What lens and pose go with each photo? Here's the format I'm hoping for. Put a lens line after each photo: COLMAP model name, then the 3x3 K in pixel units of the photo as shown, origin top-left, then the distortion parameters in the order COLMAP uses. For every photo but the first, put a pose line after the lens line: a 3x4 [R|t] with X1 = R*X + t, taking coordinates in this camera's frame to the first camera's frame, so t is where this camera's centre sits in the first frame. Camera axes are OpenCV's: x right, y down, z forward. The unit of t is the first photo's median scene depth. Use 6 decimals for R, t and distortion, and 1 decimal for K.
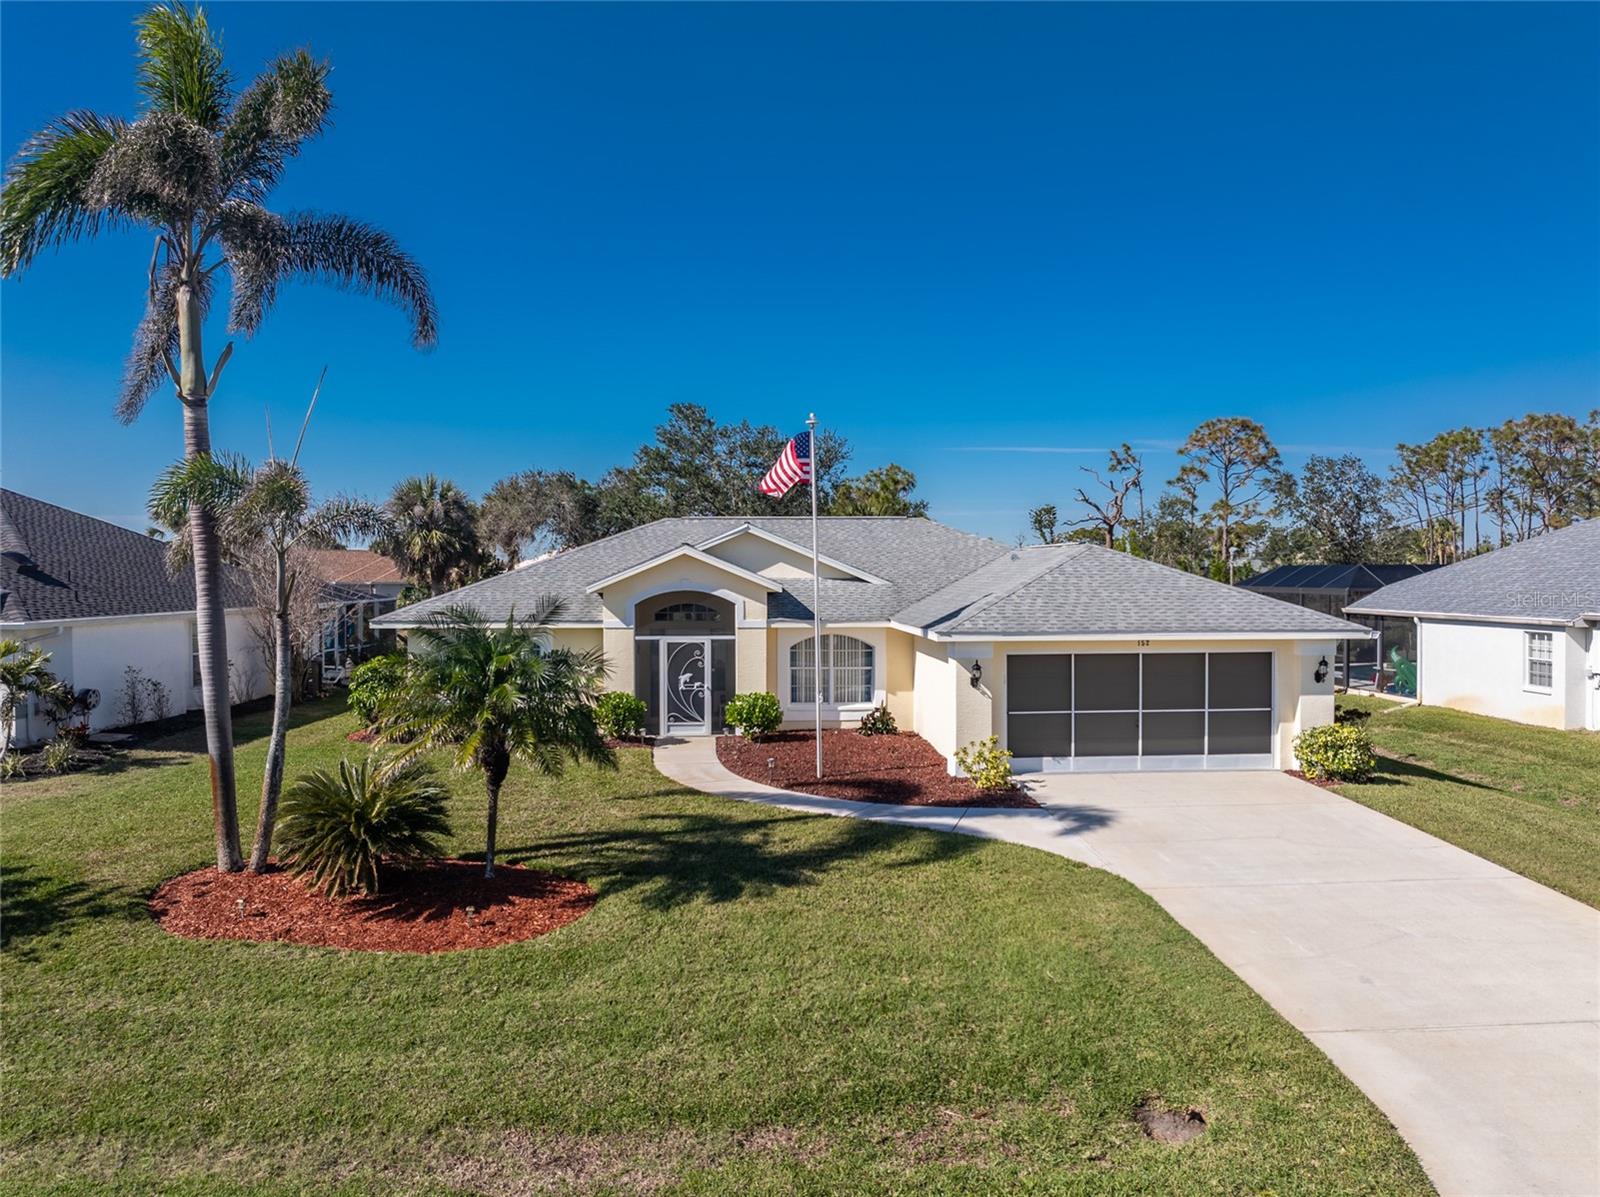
lens RADIAL K [[1134.2, 0, 799.4], [0, 1134.2, 621.0], [0, 0, 1]] dist [-0.048340, 0.004090]
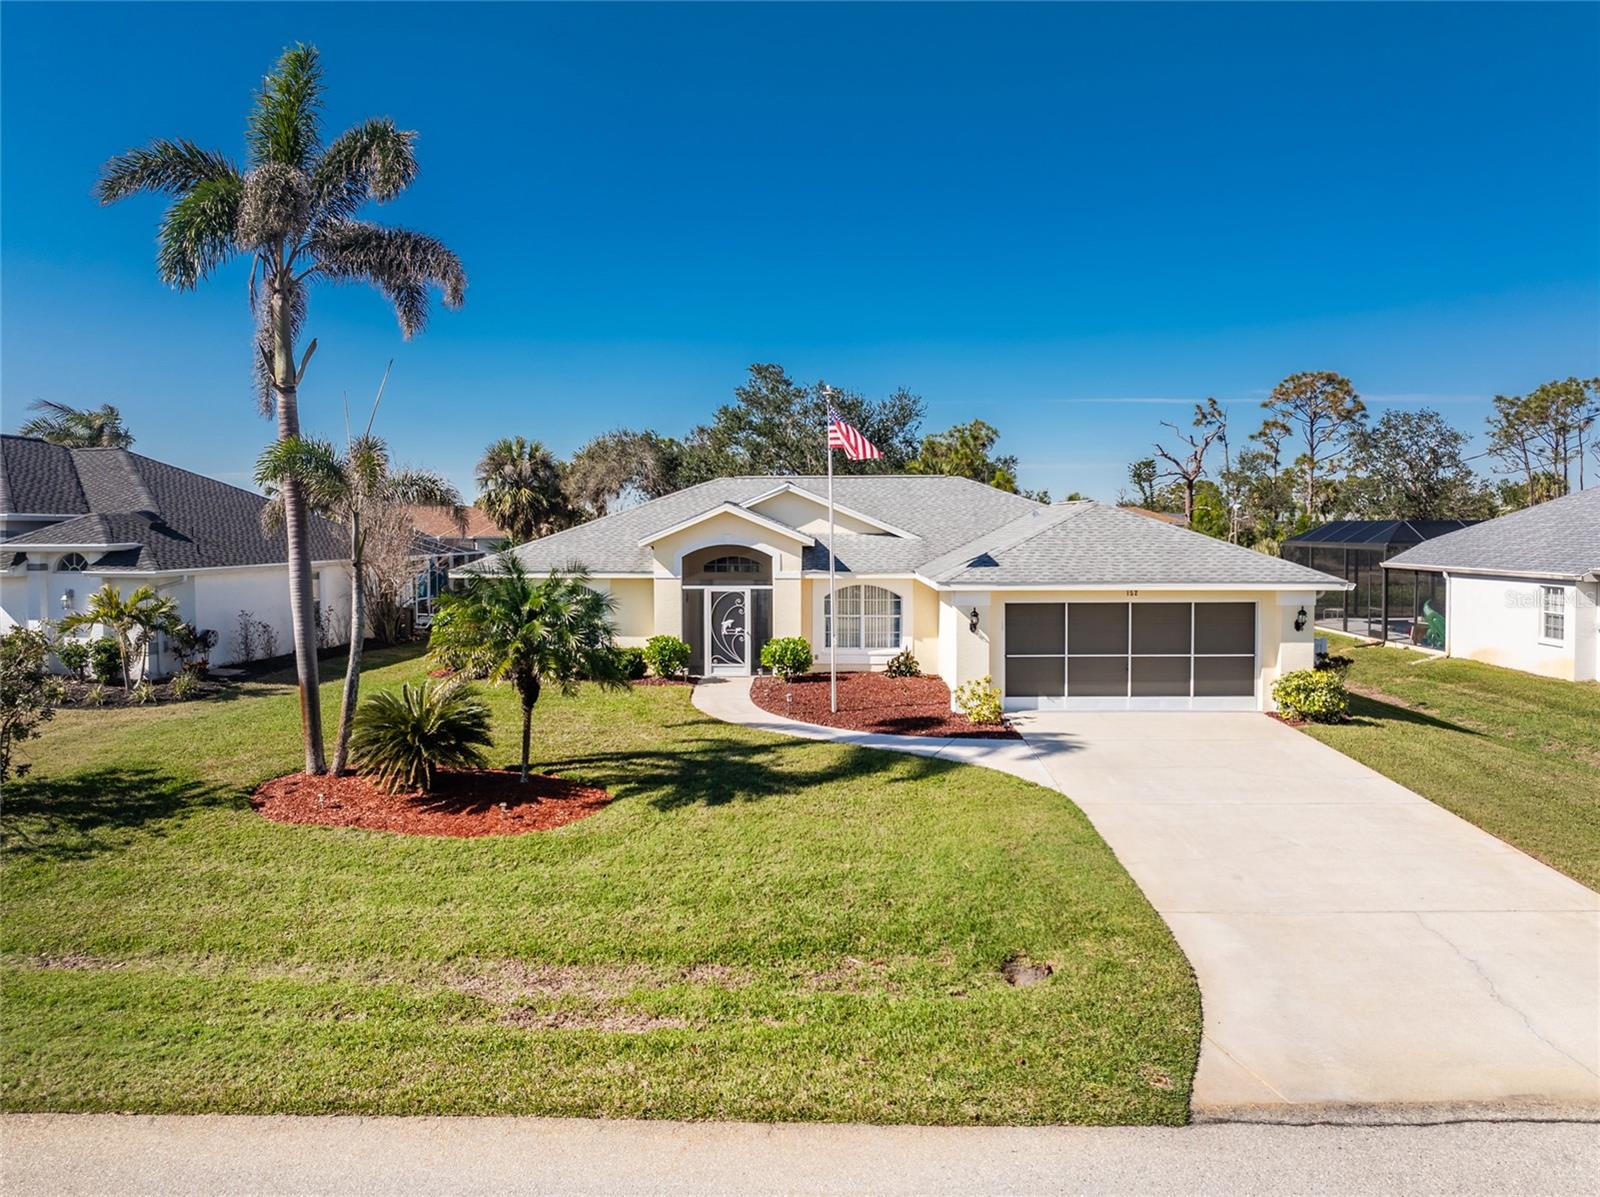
lens RADIAL K [[1203.2, 0, 847.5], [0, 1203.2, 598.1], [0, 0, 1]] dist [-0.007964, -0.091639]
pose [[0.996469, 0.004917, -0.083821, 0.127731], [-0.003528, 0.999854, 0.016713, 0.005817], [0.083891, -0.016358, 0.996341, -0.178312]]
